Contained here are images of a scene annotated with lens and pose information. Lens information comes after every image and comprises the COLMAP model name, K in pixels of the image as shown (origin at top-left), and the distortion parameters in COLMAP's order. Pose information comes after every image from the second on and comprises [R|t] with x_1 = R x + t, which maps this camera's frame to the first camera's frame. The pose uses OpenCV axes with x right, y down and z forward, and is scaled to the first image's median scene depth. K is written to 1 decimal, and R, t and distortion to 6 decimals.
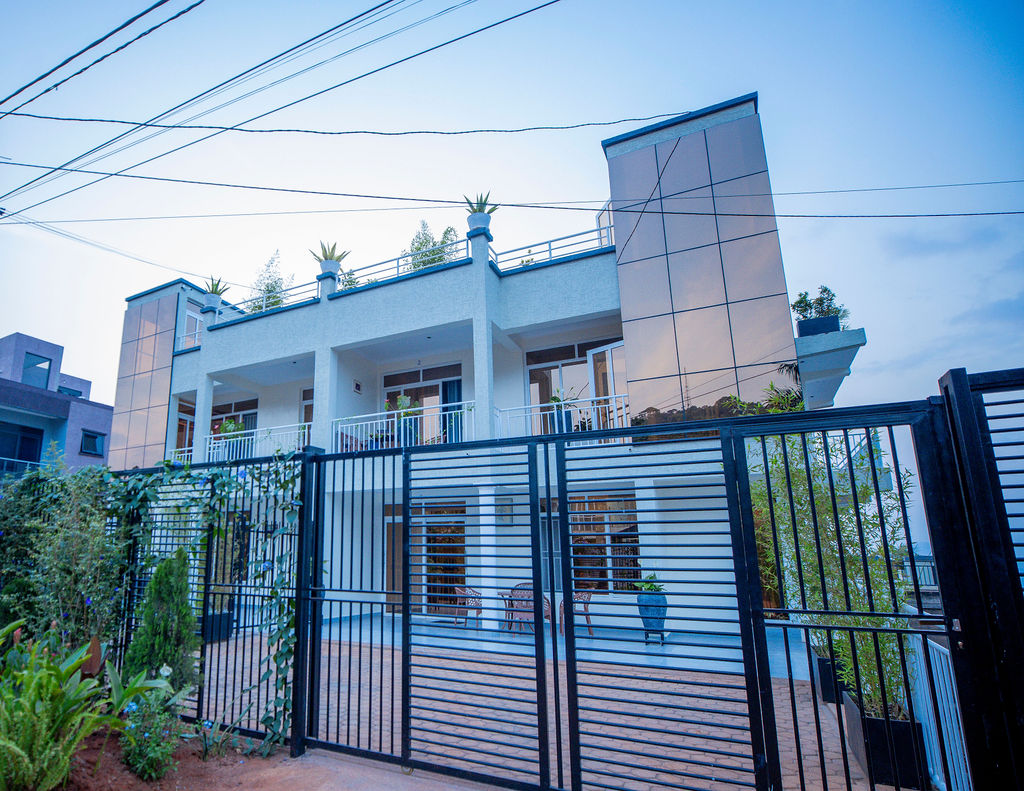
lens RADIAL K [[603.3, 0, 364.7], [0, 603.3, 429.3], [0, 0, 1]] dist [-0.033142, 0.000414]
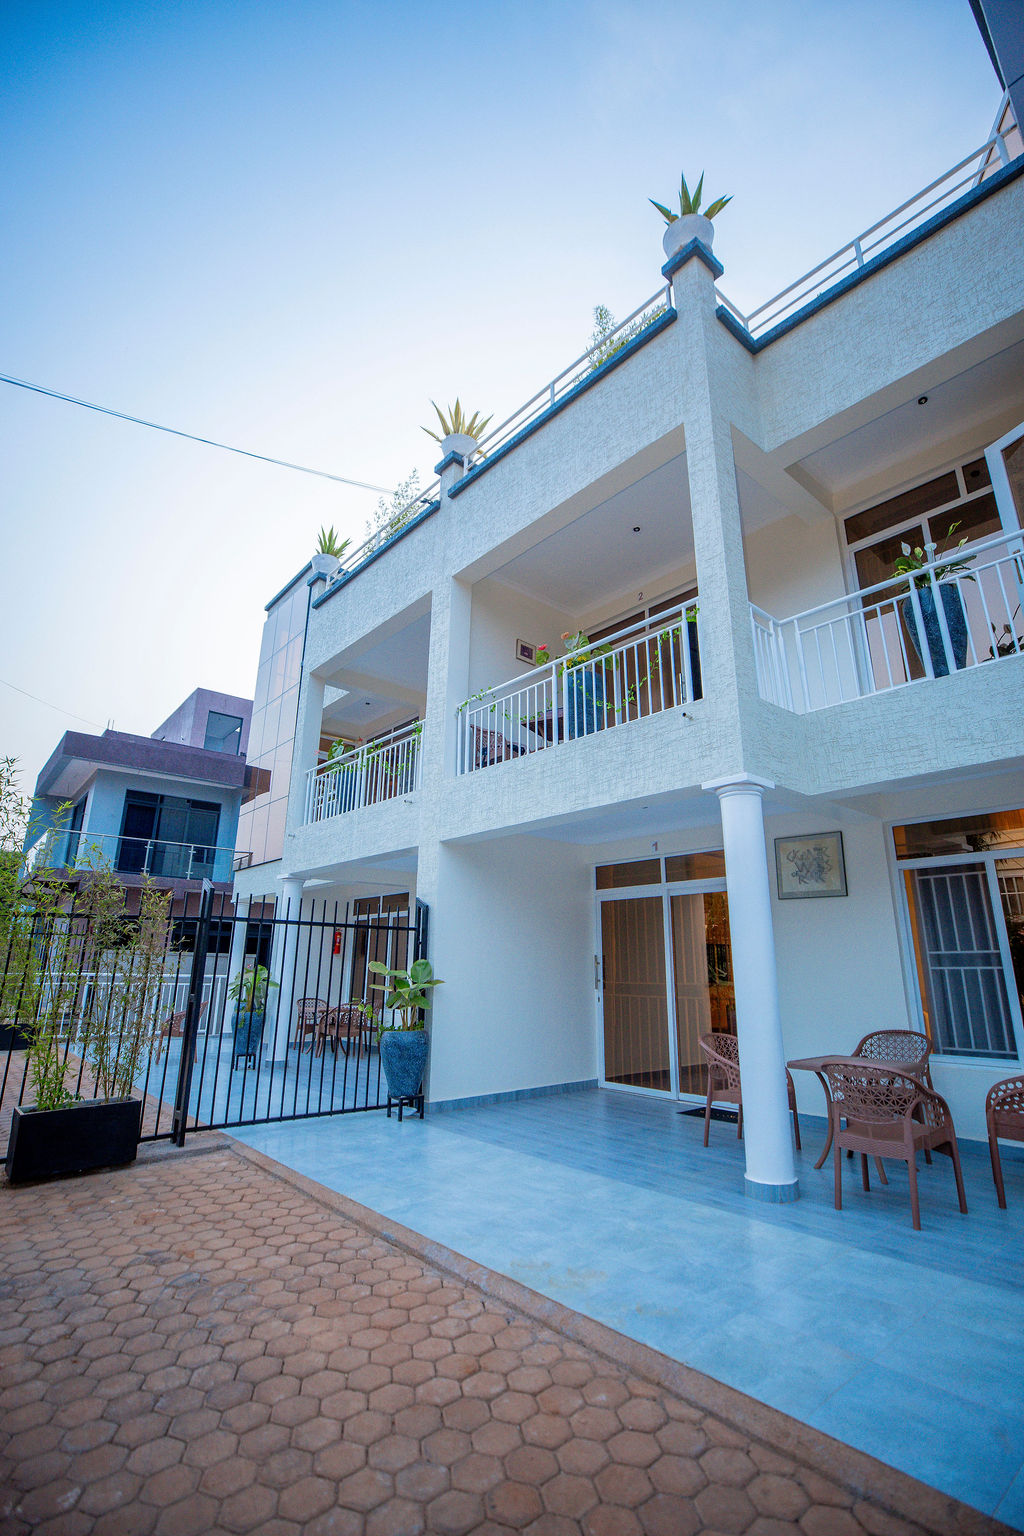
lens RADIAL K [[698.6, 0, 512.9], [0, 698.6, 761.9], [0, 0, 1]] dist [-0.040534, 0.012469]
pose [[0.955322, -0.090832, -0.281263, 0.171189], [0.070126, 0.994092, -0.082849, 0.094165], [0.287126, 0.059423, 0.956048, 0.466116]]
